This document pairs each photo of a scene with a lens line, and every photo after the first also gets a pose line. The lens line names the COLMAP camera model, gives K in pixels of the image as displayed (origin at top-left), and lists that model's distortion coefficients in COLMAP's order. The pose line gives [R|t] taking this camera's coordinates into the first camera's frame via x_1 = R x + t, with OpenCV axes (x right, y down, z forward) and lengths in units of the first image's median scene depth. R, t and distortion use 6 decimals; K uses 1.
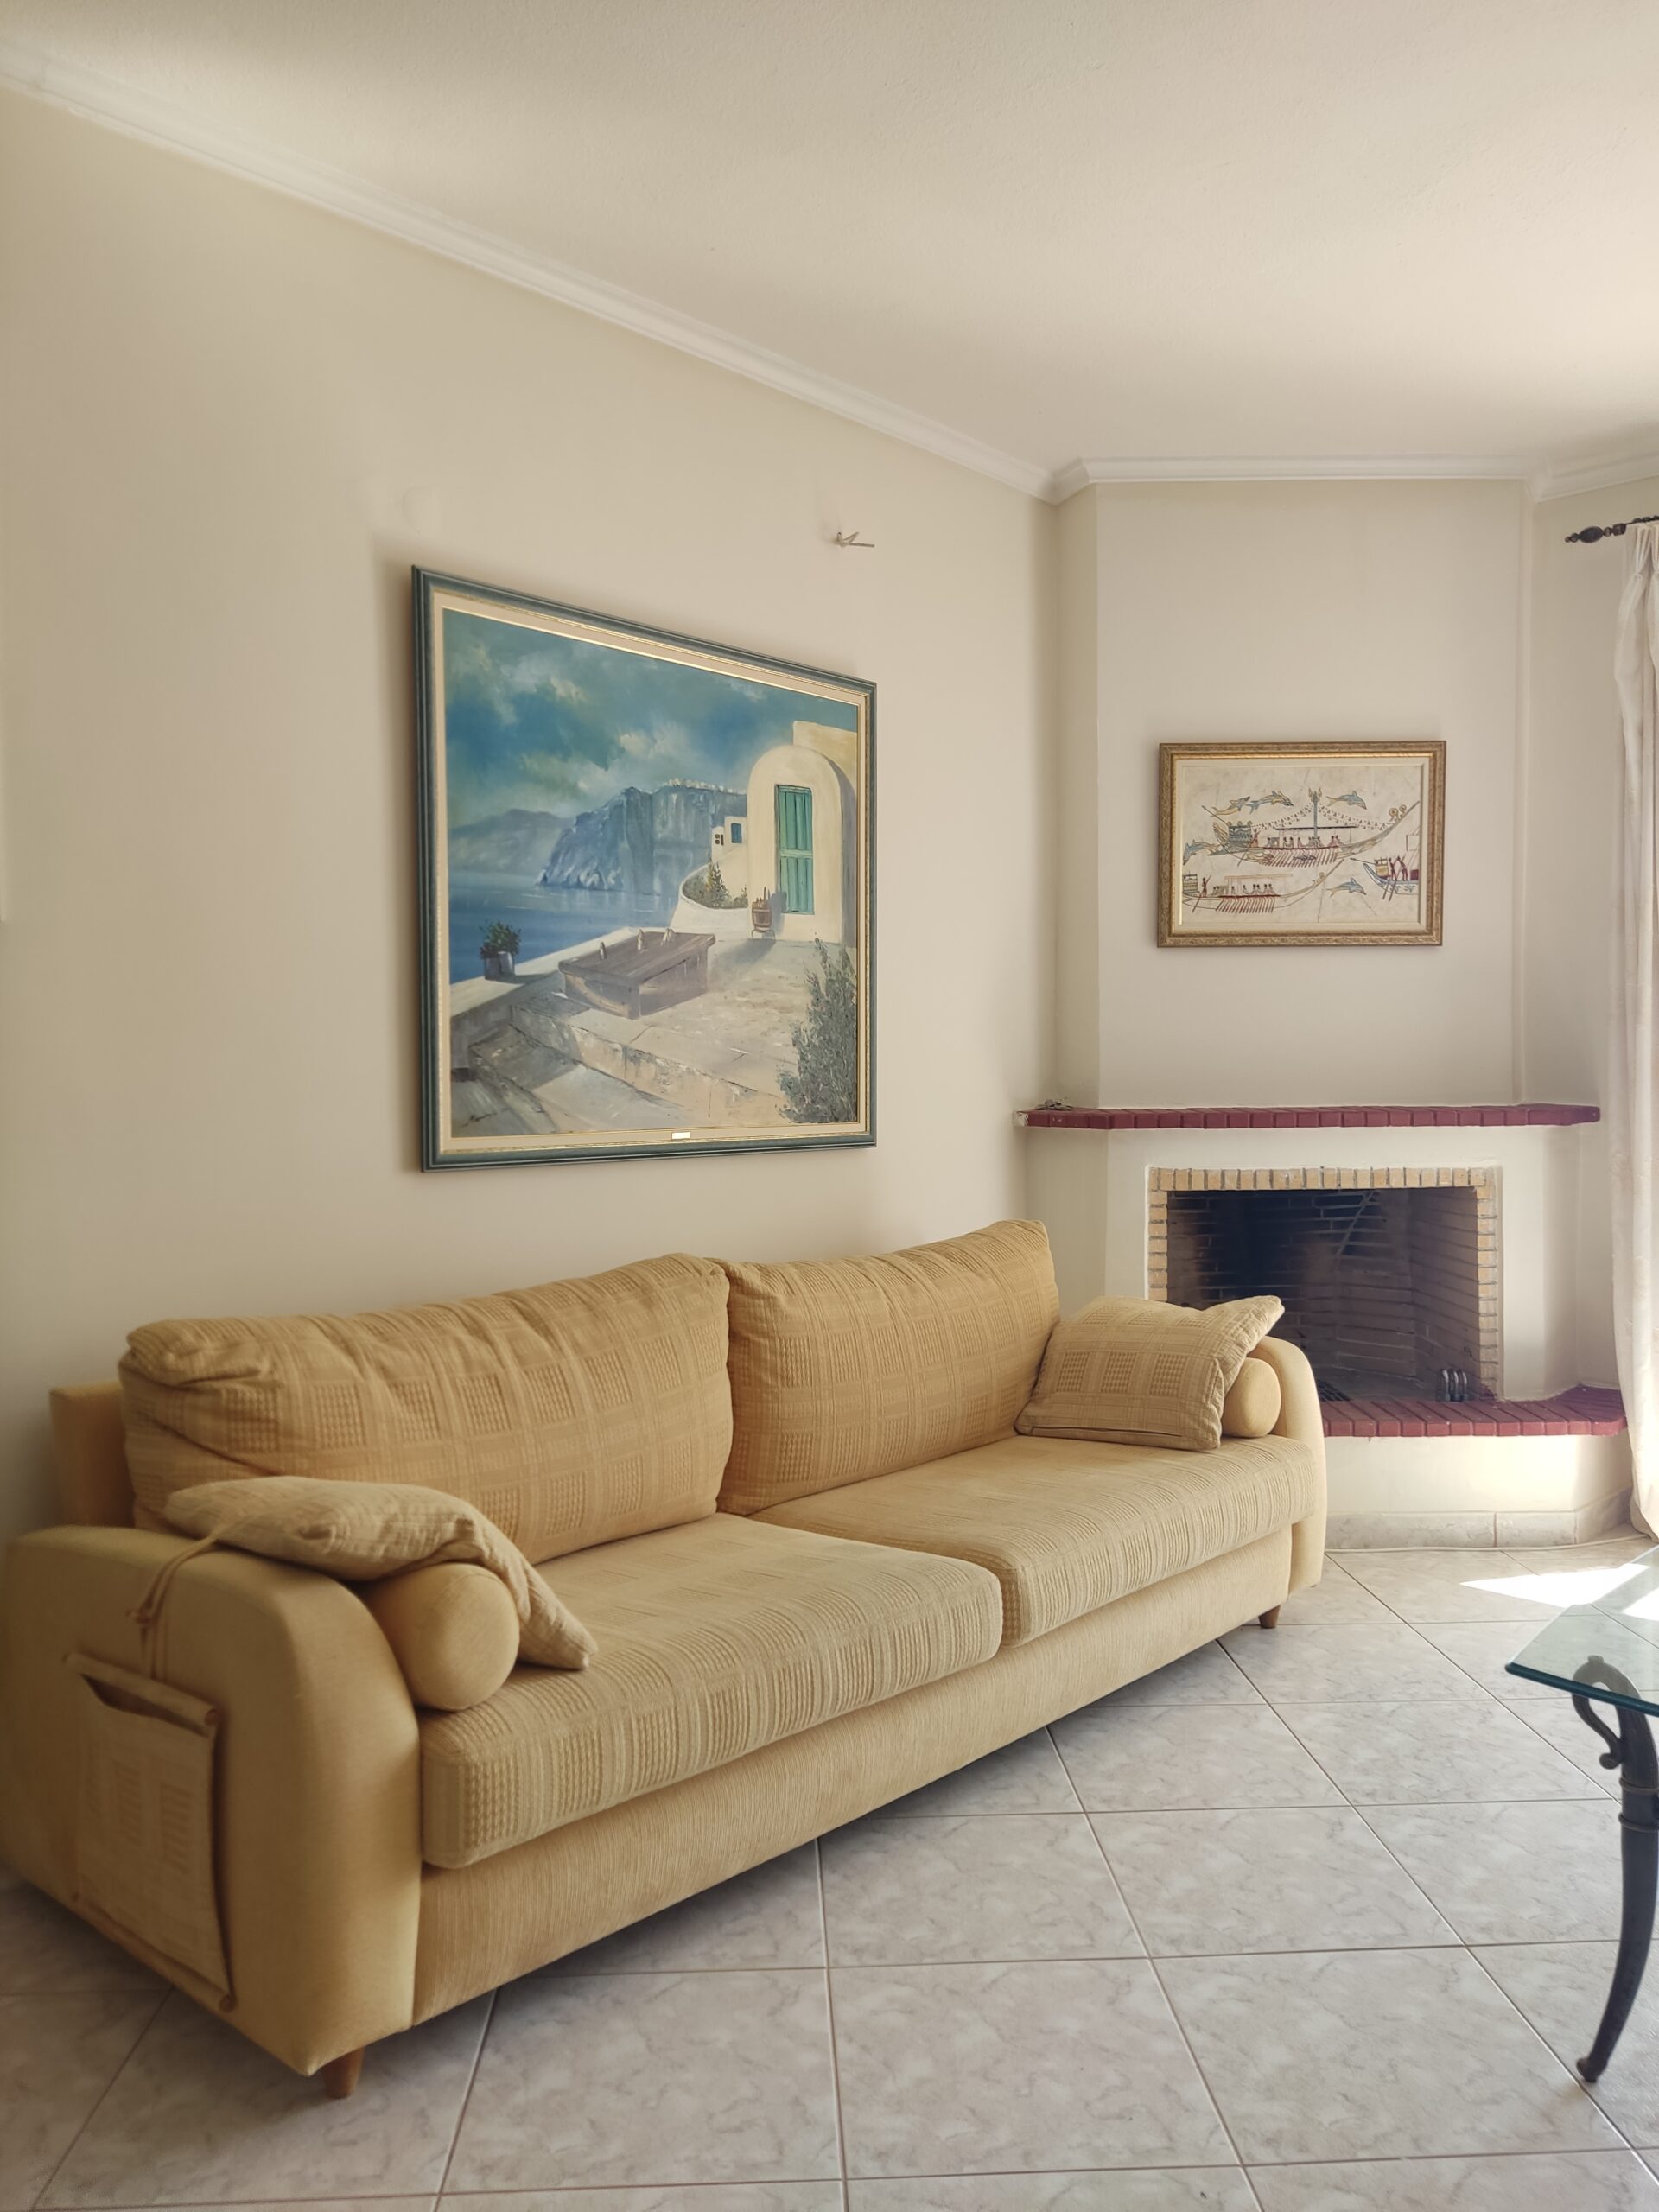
lens RADIAL K [[1644.9, 0, 805.0], [0, 1644.9, 1105.9], [0, 0, 1]] dist [0.093169, -0.137359]
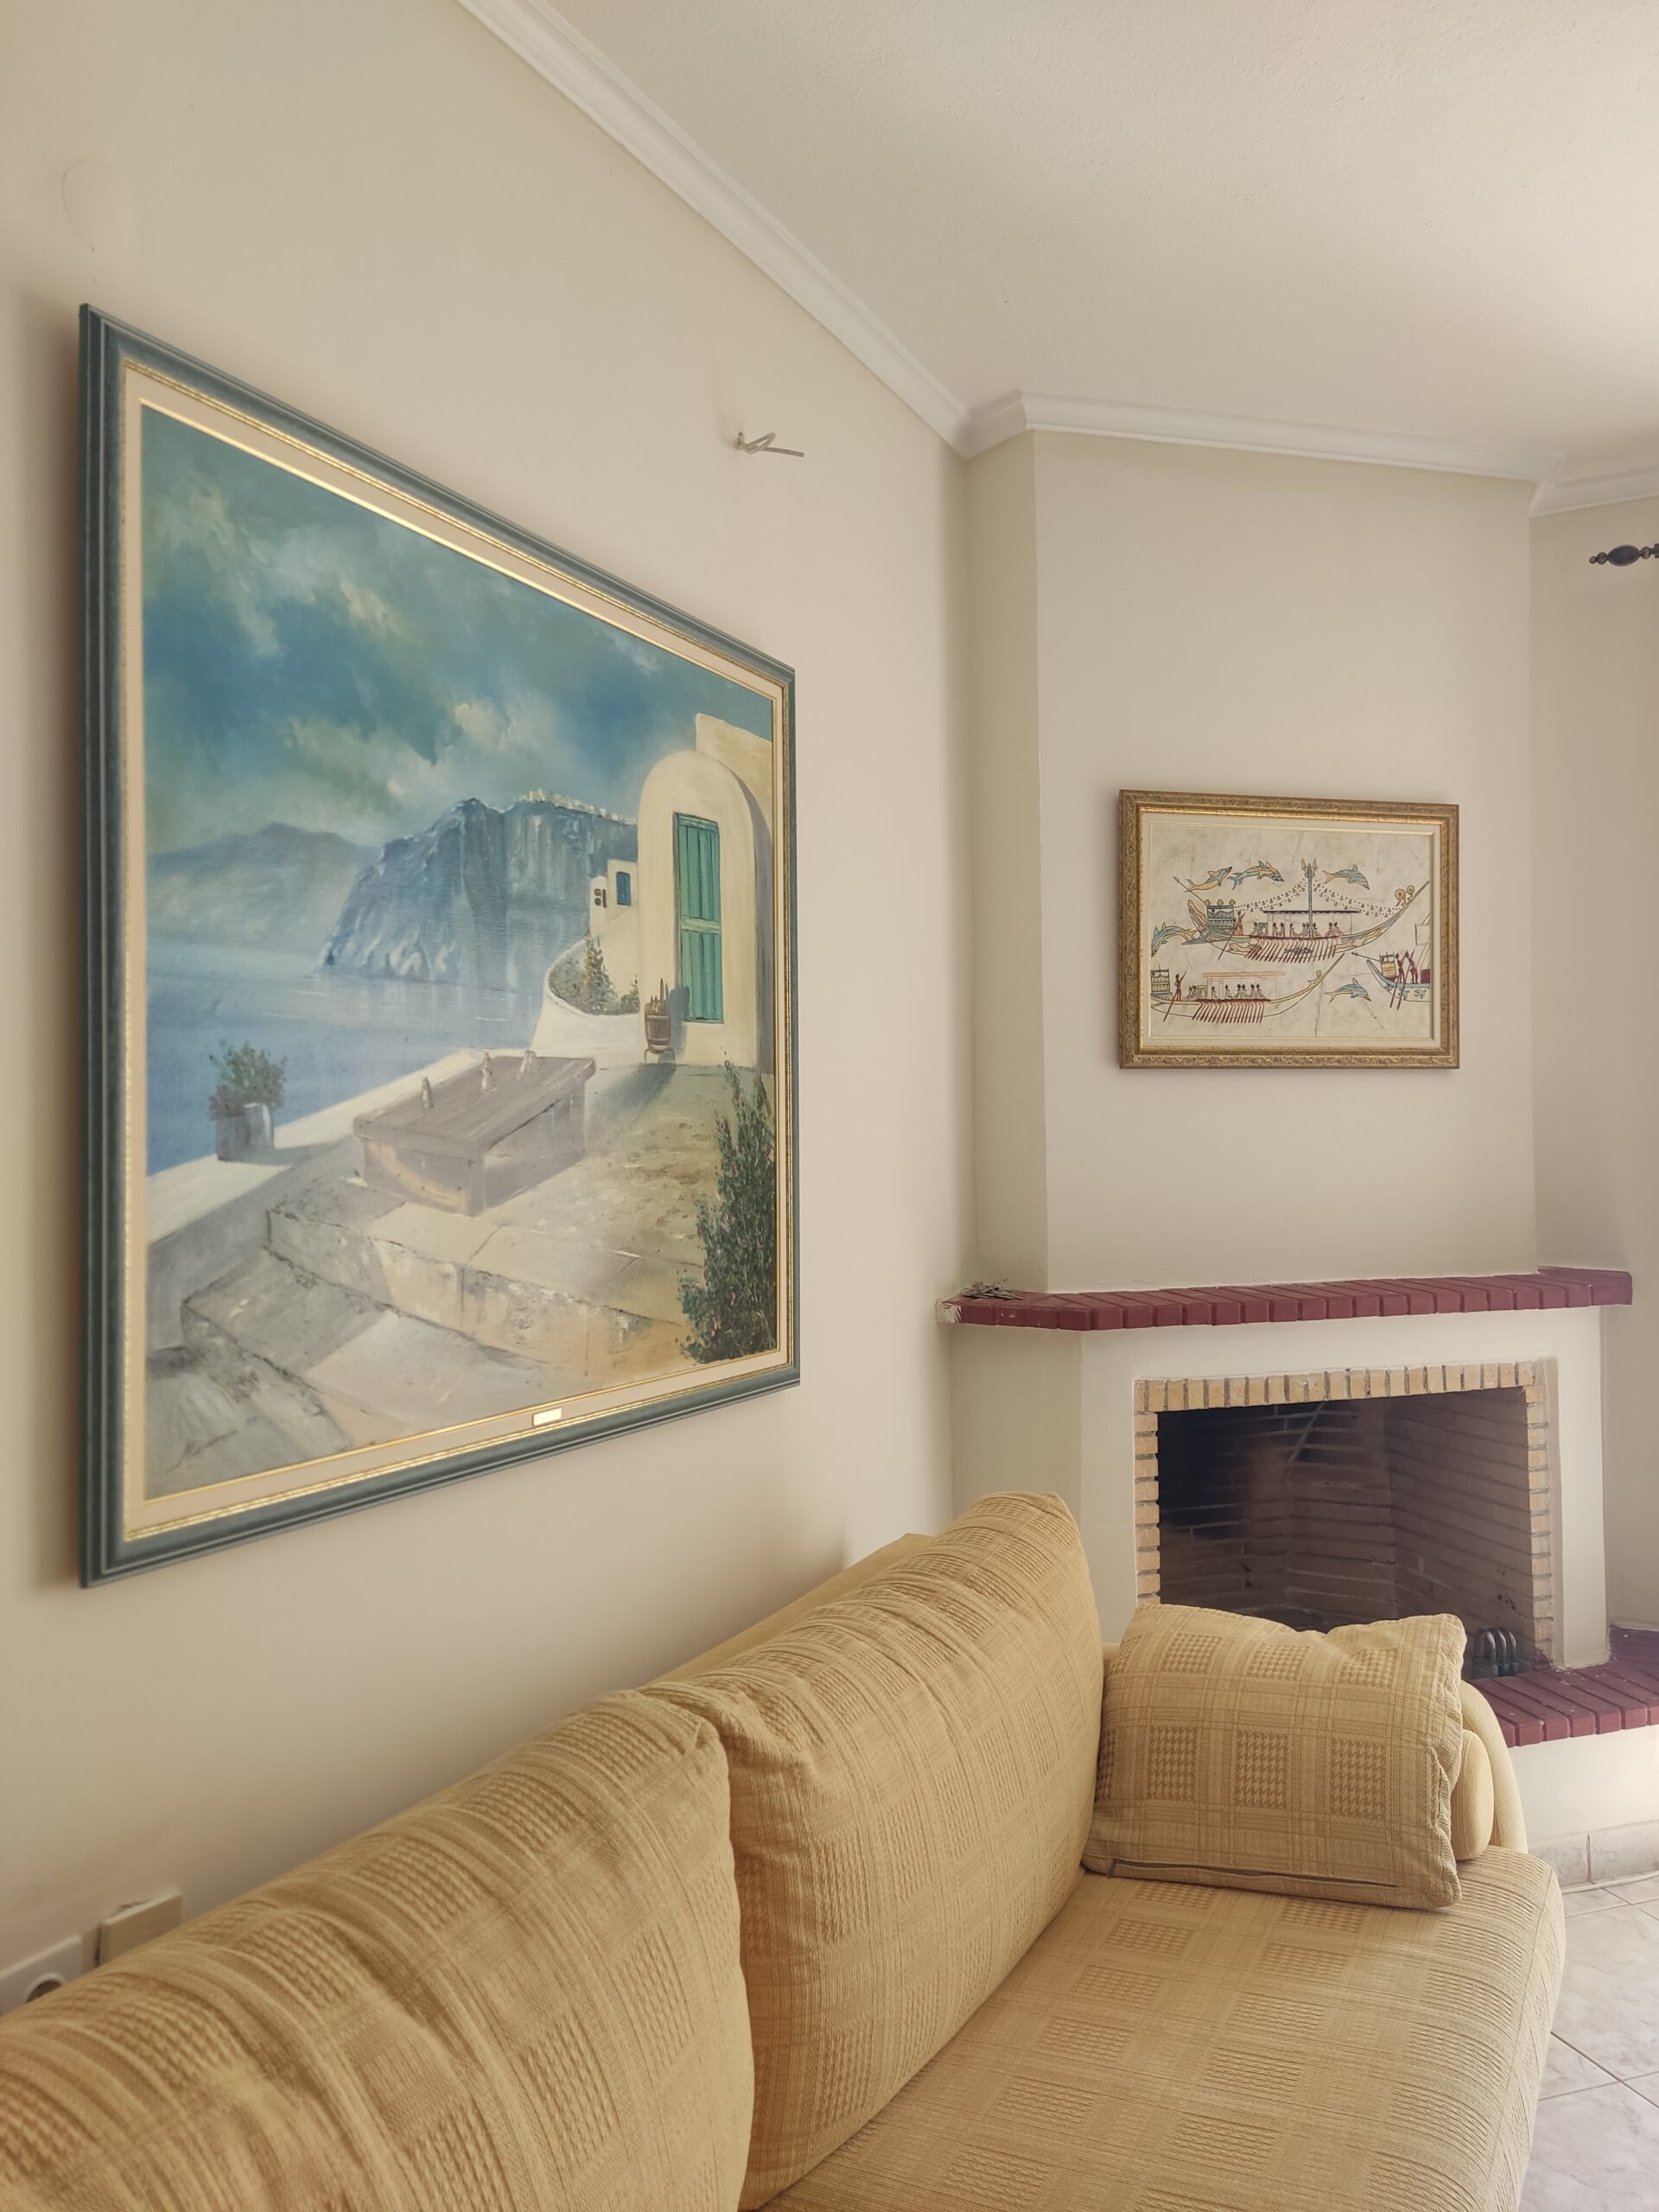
lens RADIAL K [[1644.9, 0, 810.8], [0, 1644.9, 1098.3], [0, 0, 1]] dist [0.093169, -0.137359]
pose [[0.963332, -0.001027, 0.268311, -0.124136], [0.014796, 0.998674, -0.049301, -0.054350], [-0.267905, 0.051463, 0.962070, 0.377728]]
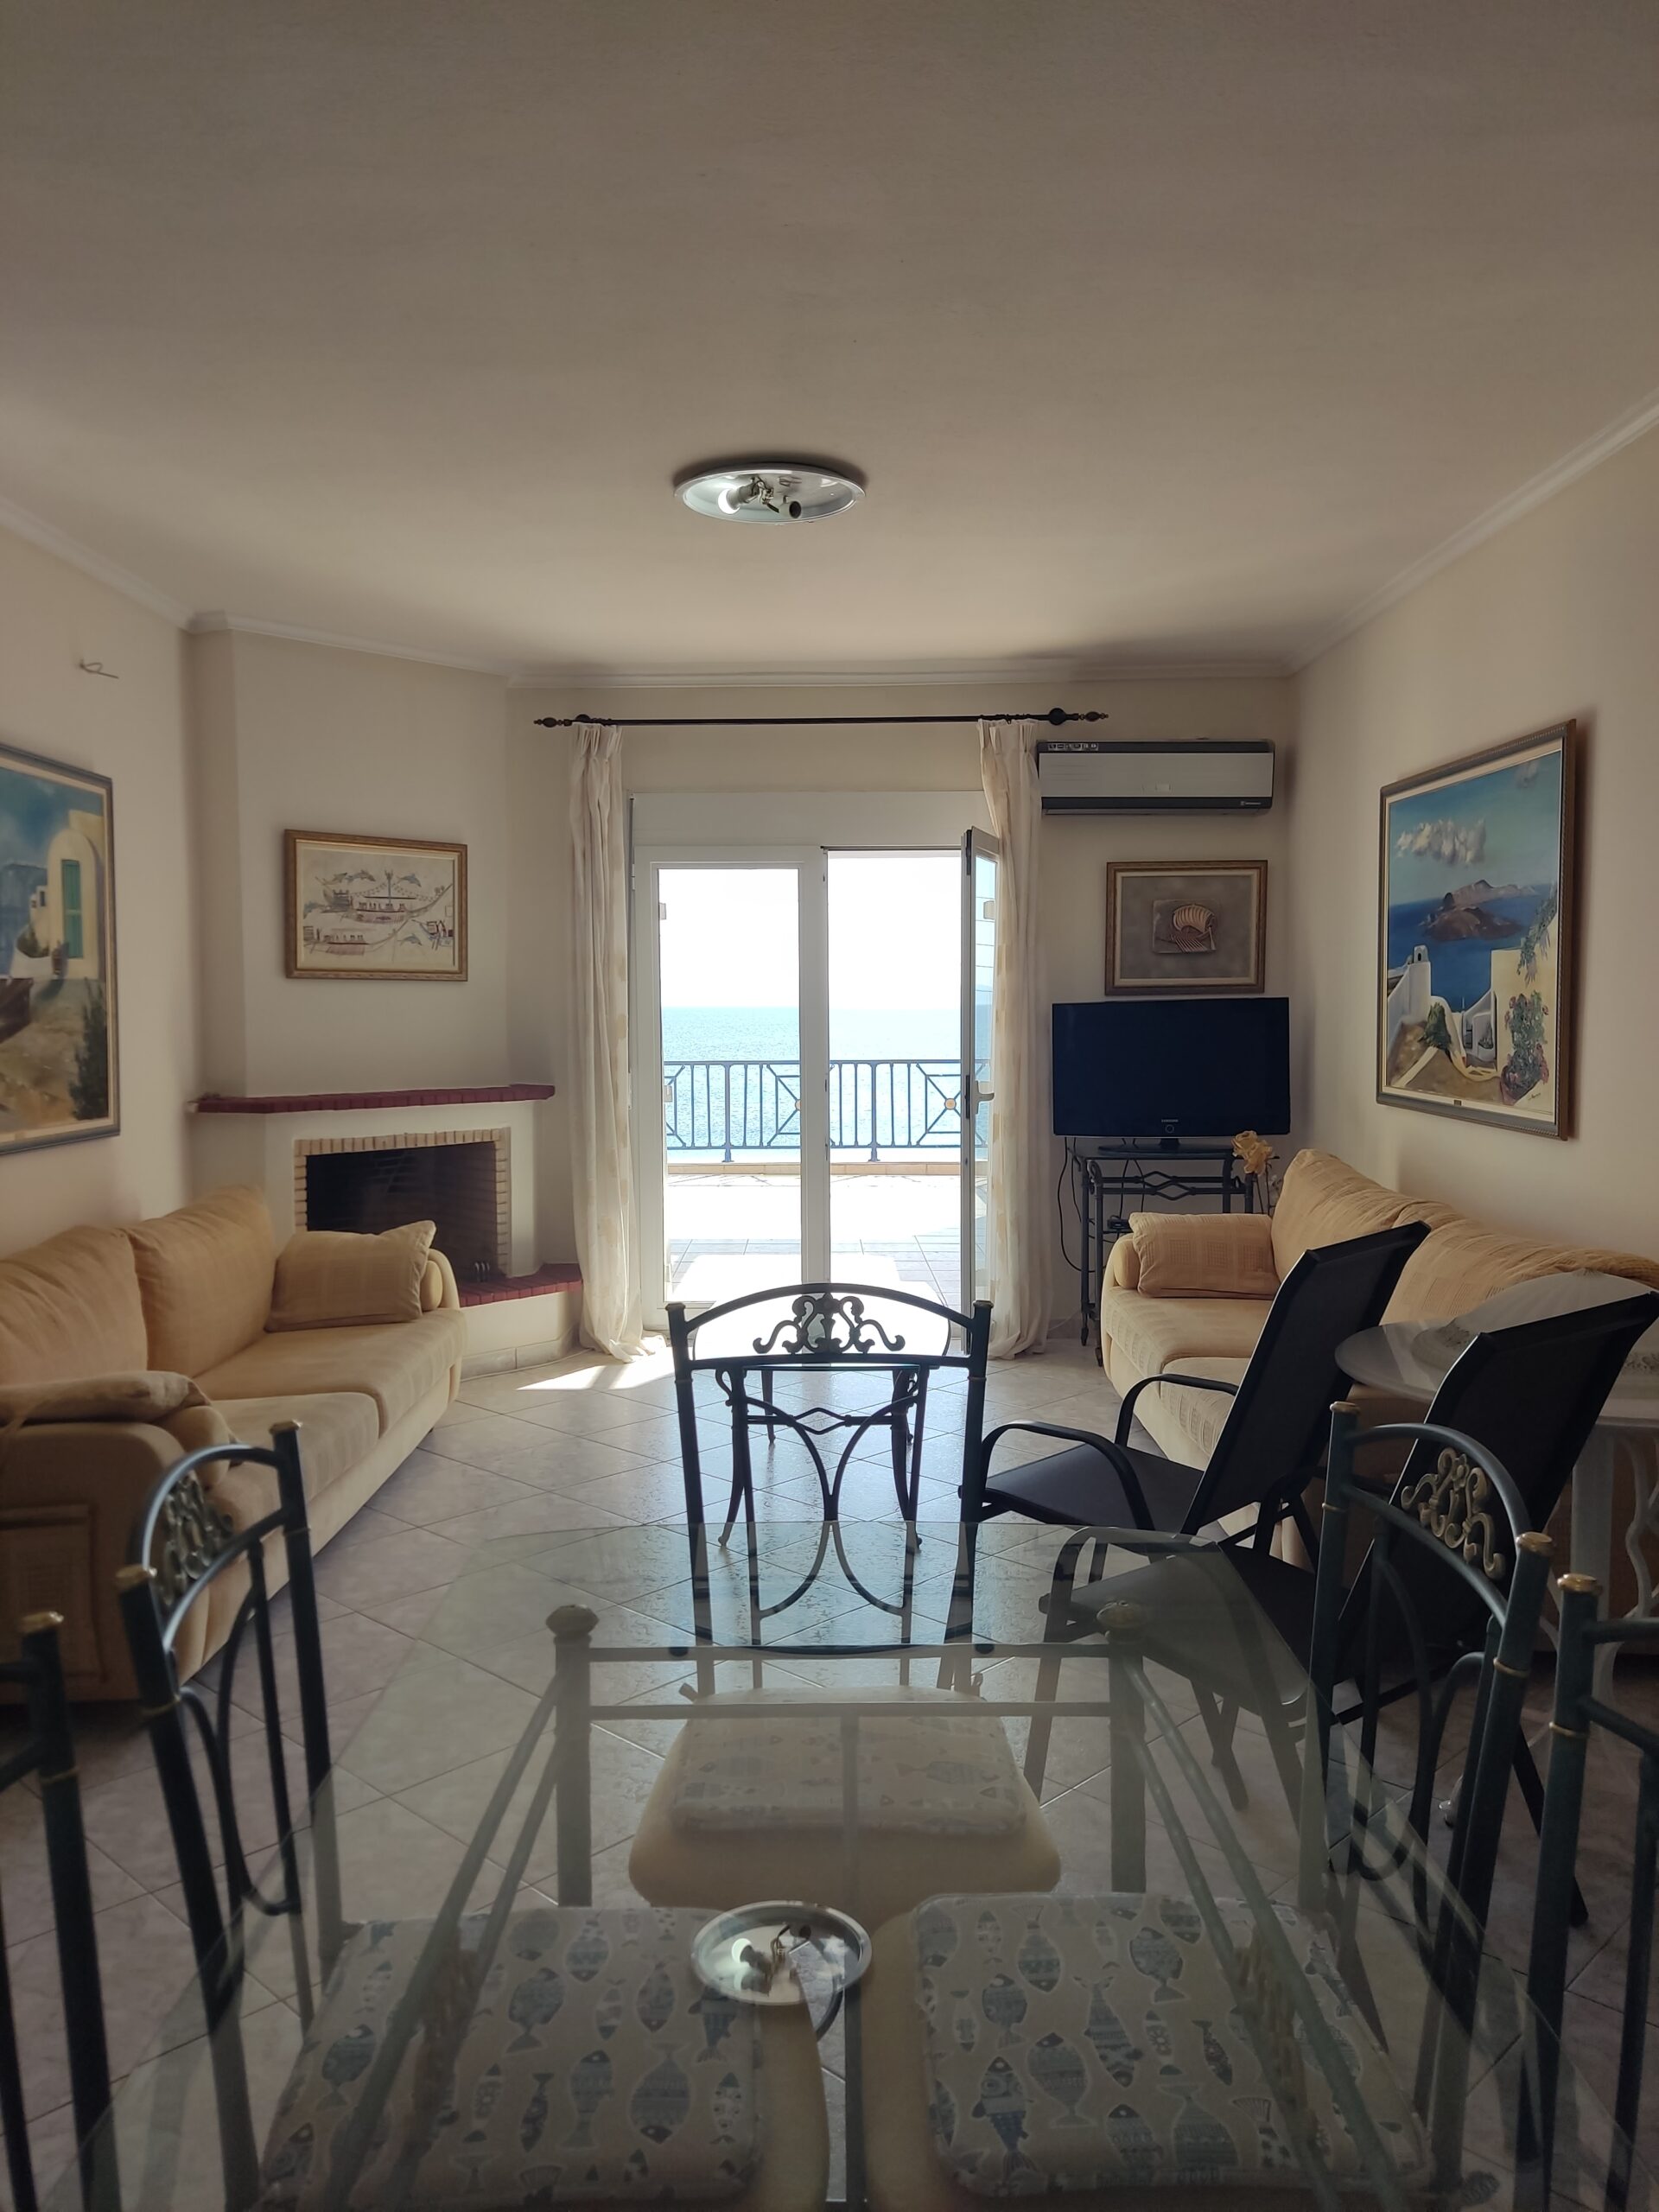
lens RADIAL K [[1644.9, 0, 830.0], [0, 1644.9, 1119.6], [0, 0, 1]] dist [0.093169, -0.137359]
pose [[0.720893, -0.041358, 0.691811, -0.461945], [0.009937, 0.998732, 0.049352, -0.046814], [-0.692975, -0.028703, 0.720390, -0.335509]]
